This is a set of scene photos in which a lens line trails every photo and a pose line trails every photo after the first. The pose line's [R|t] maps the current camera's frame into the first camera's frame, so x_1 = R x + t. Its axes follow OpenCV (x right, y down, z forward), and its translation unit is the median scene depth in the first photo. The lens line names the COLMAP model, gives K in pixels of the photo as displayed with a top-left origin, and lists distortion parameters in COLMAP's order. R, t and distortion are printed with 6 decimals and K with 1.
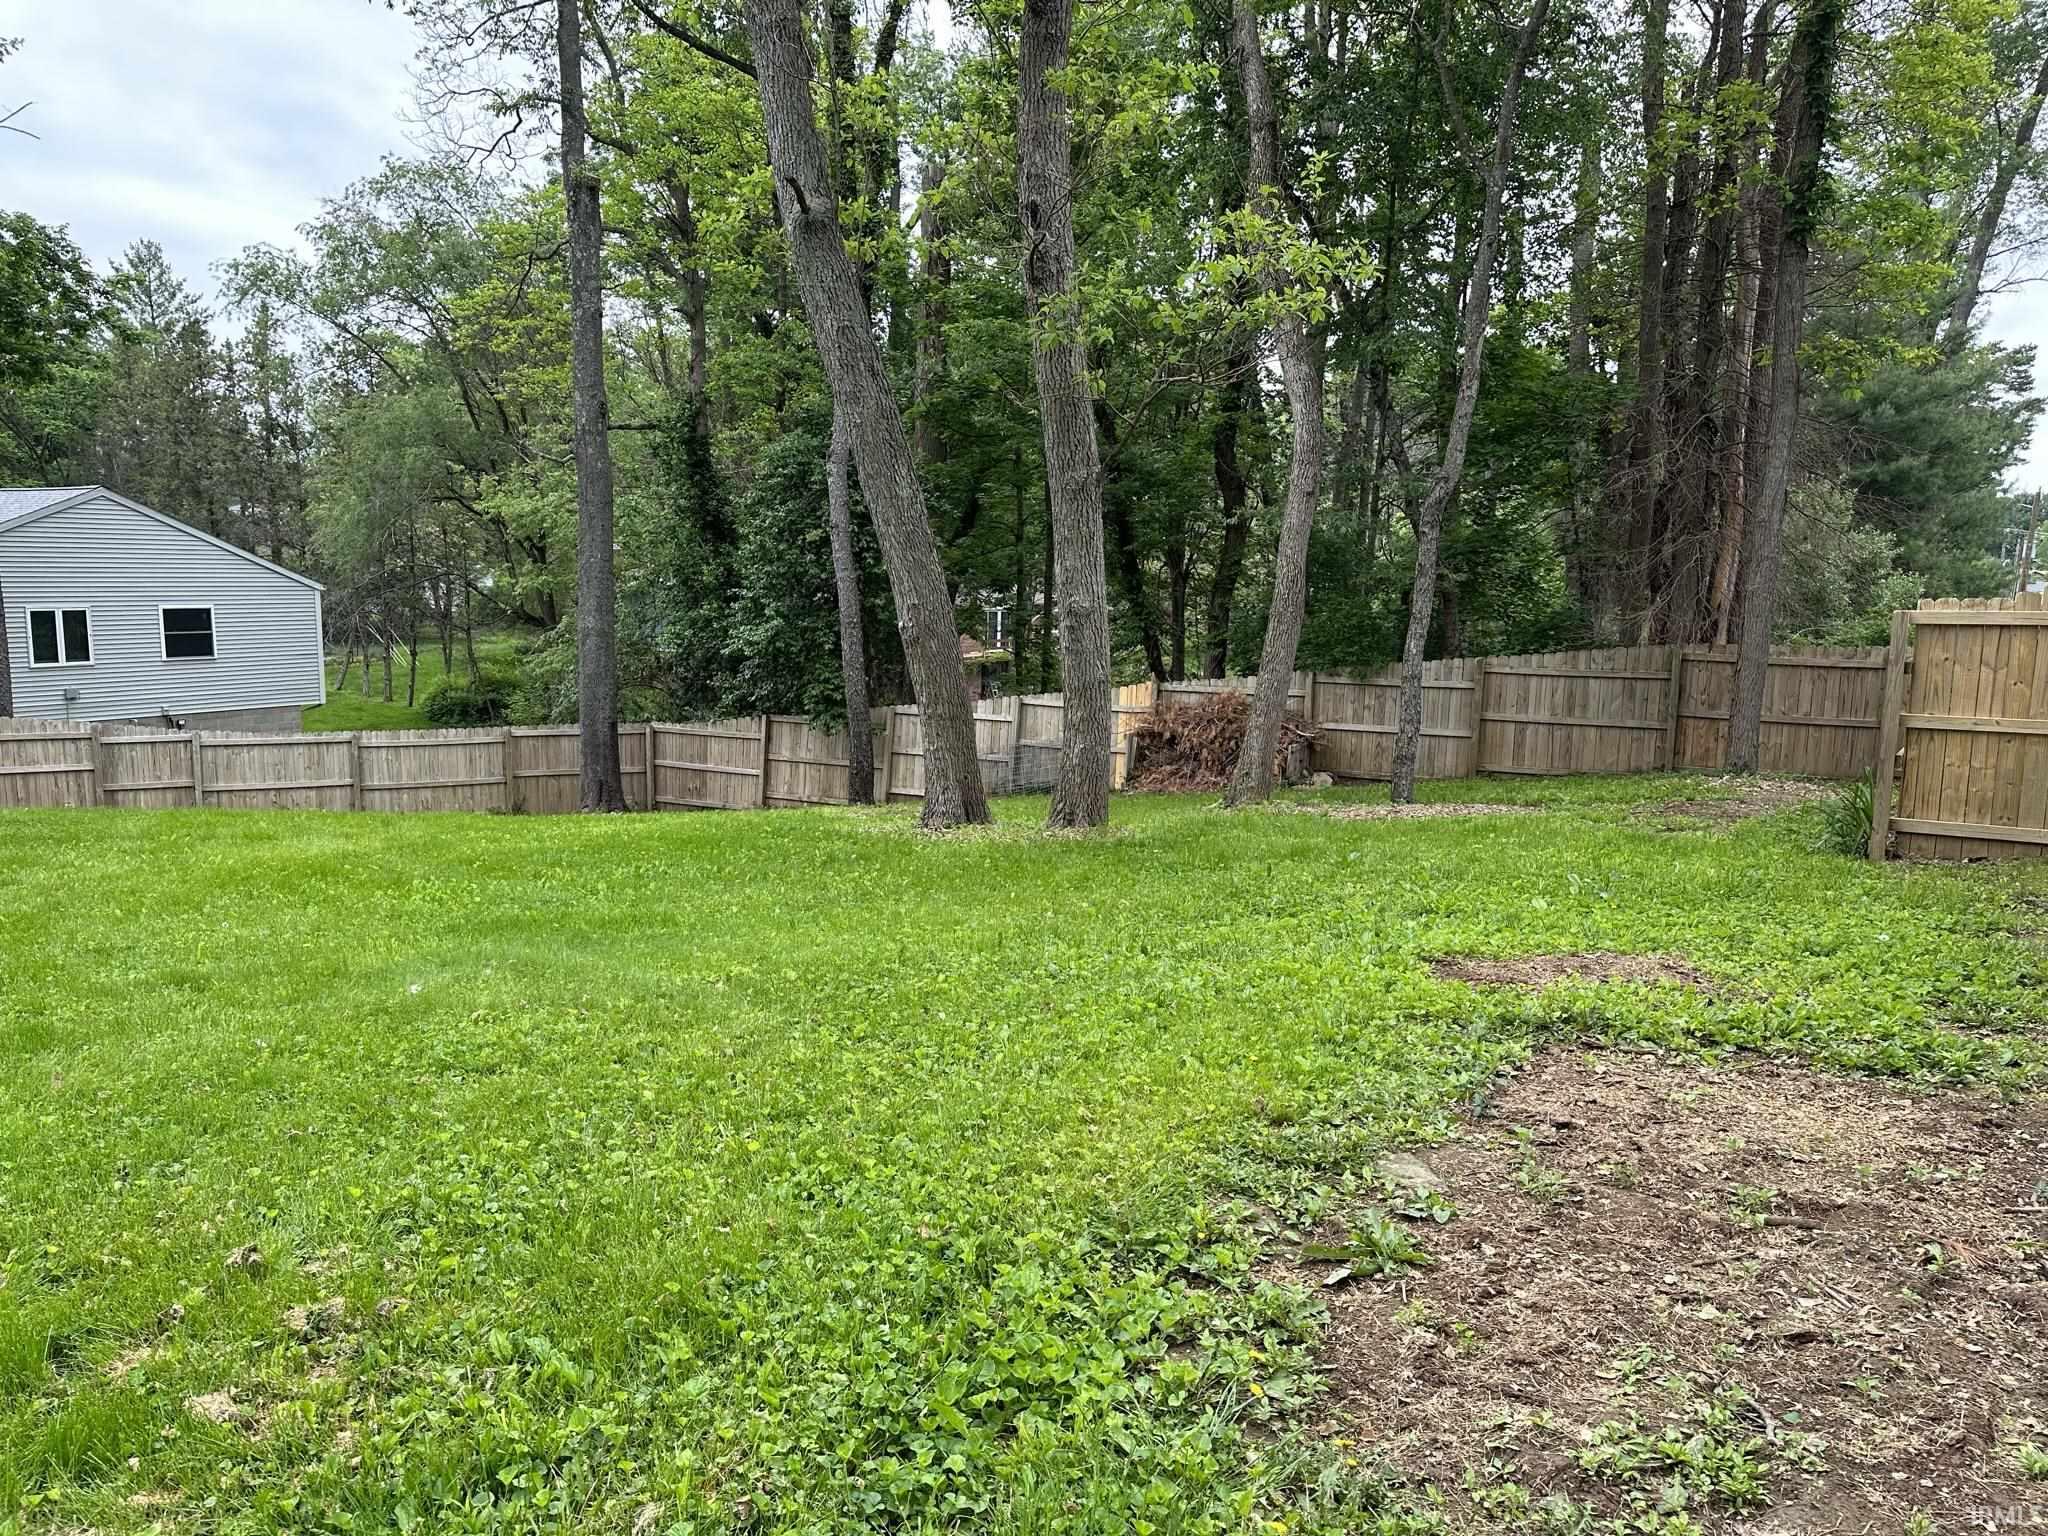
lens RADIAL K [[1432.8, 0, 1023.4], [0, 1432.8, 773.2], [0, 0, 1]] dist [0.060707, -0.058394]
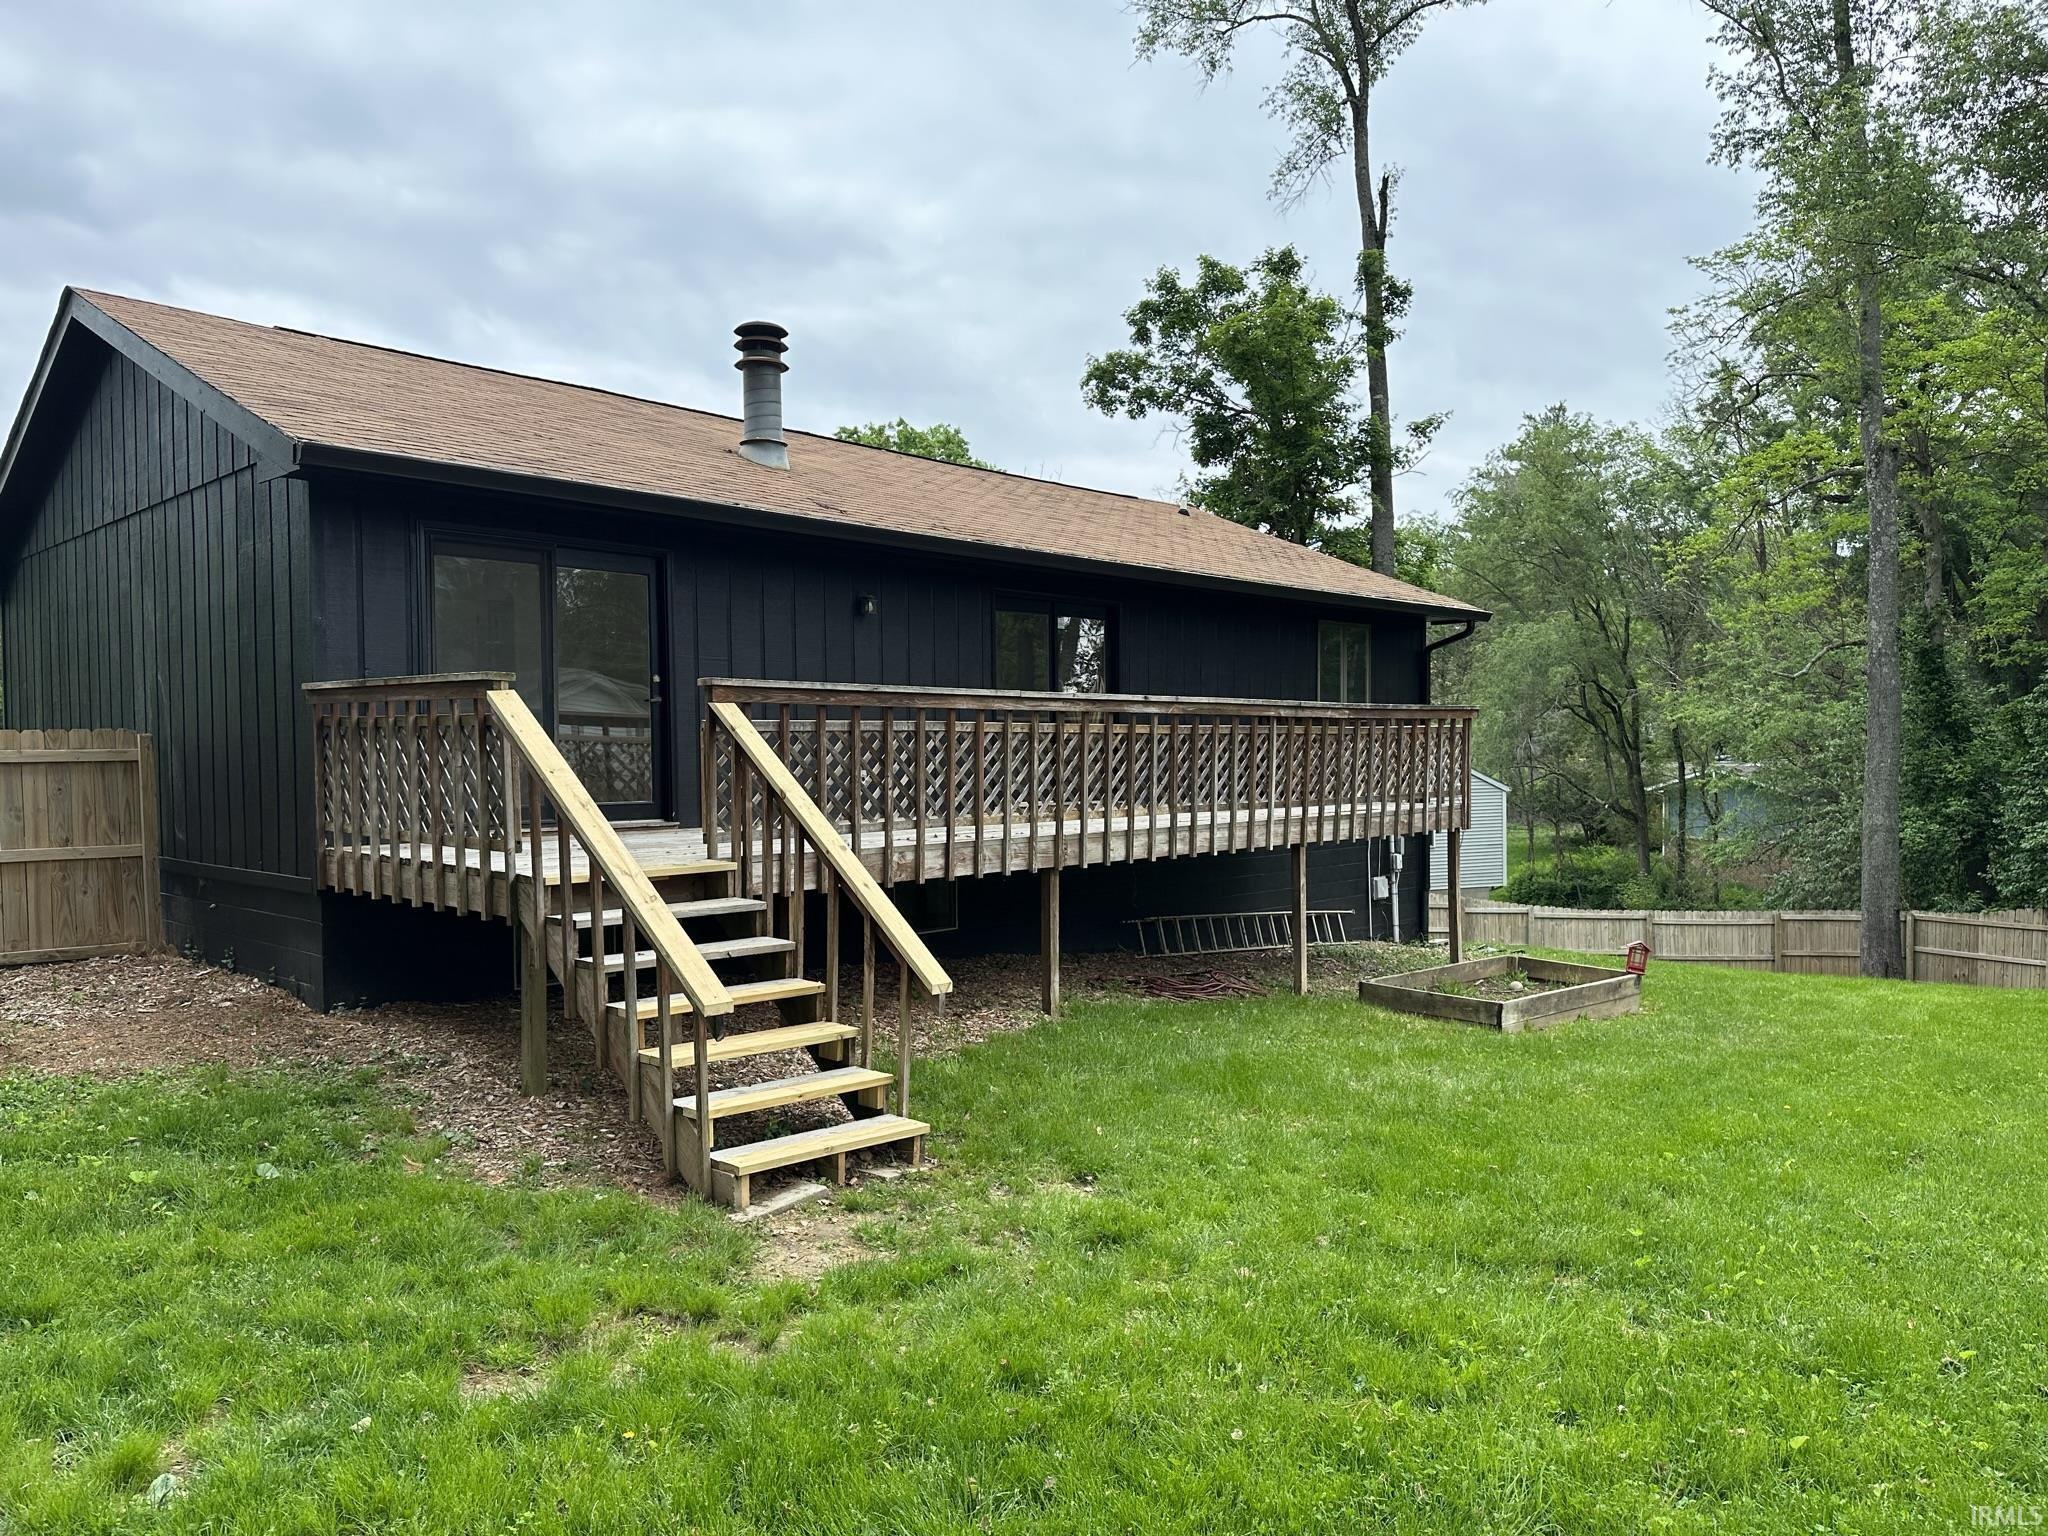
lens RADIAL K [[1432.8, 0, 1023.2], [0, 1432.8, 784.1], [0, 0, 1]] dist [0.060707, -0.058394]
pose [[0.836236, -0.015144, -0.548161, -0.227212], [-0.050176, 0.993312, -0.103988, 0.017547], [0.546069, 0.114463, 0.829883, -0.289356]]
